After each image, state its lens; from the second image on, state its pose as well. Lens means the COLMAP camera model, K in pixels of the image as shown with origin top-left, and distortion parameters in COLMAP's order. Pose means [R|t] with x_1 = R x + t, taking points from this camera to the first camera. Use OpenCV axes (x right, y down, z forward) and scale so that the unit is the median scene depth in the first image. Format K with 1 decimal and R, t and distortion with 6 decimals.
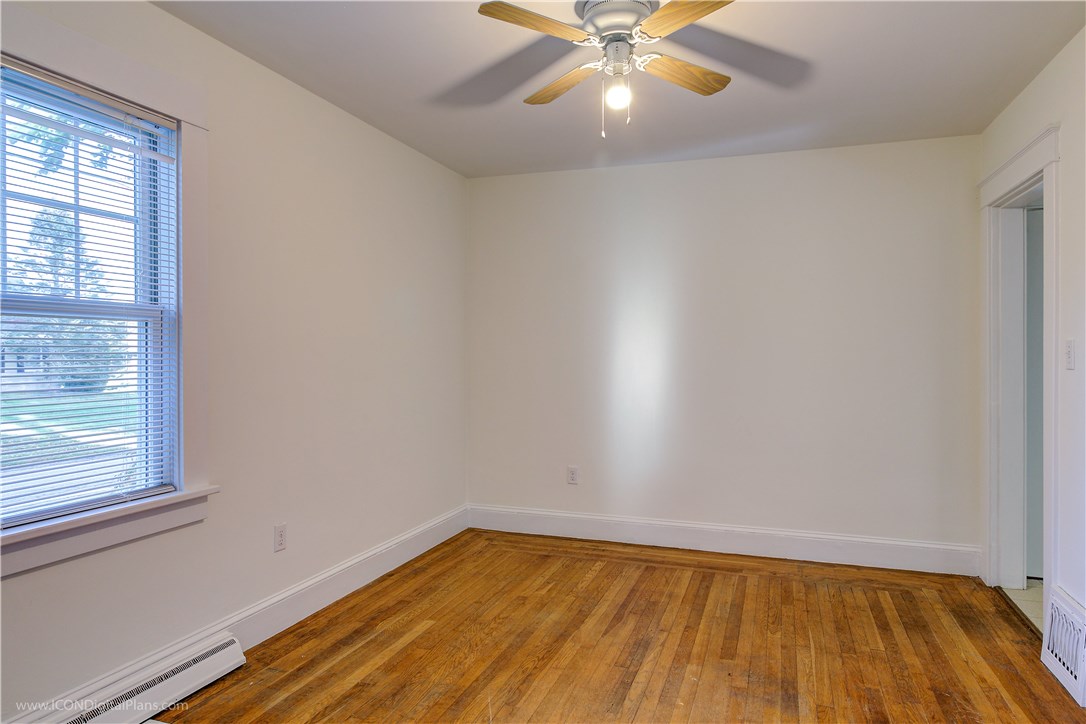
lens RADIAL K [[692.0, 0, 545.3], [0, 692.0, 364.2], [0, 0, 1]] dist [0.023924, 0.001479]
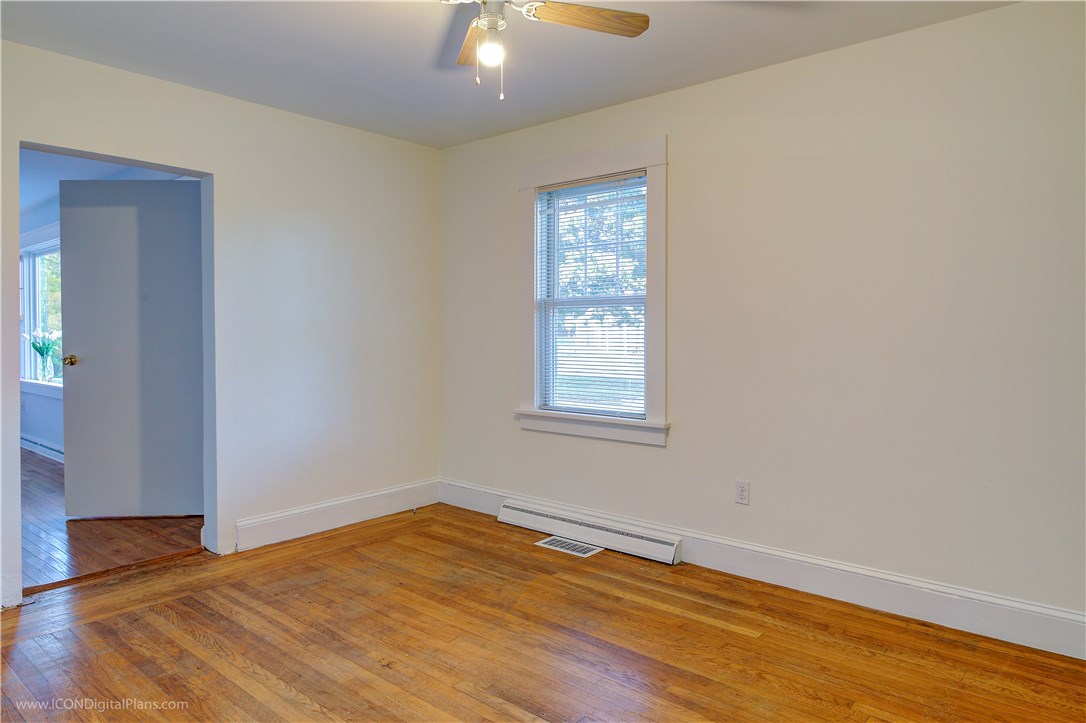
lens RADIAL K [[692.0, 0, 543.0], [0, 692.0, 354.7], [0, 0, 1]] dist [0.023924, 0.001479]
pose [[-0.371594, 0.029058, -0.927941, 0.765053], [-0.011284, 0.999295, 0.035811, -0.004909], [0.928327, 0.023778, -0.371004, 1.126970]]
